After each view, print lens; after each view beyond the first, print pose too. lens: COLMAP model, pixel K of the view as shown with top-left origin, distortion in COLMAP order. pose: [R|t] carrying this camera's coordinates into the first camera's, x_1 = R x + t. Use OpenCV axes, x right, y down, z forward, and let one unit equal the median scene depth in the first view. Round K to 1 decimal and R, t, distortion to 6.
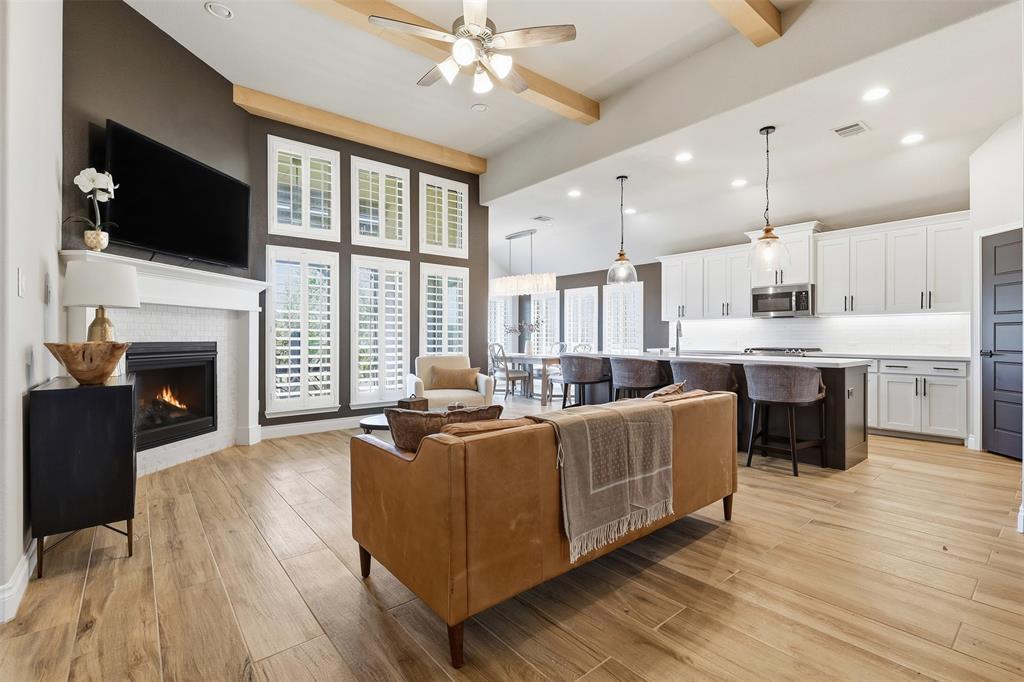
lens RADIAL K [[464.4, 0, 512.3], [0, 464.4, 336.2], [0, 0, 1]] dist [0.001674, 0.000829]
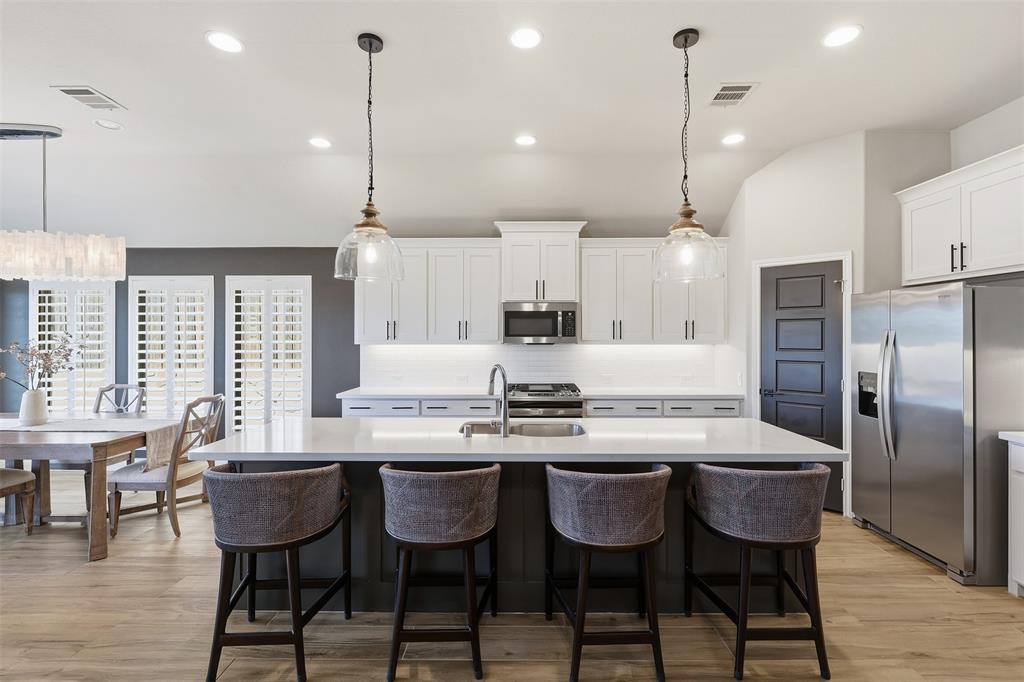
lens RADIAL K [[464.4, 0, 514.7], [0, 464.4, 336.0], [0, 0, 1]] dist [0.001674, 0.000829]
pose [[0.636764, -0.002379, 0.771055, -0.017039], [0.000972, 0.999997, 0.002282, -0.057349], [-0.771058, -0.000703, 0.636764, 0.581658]]
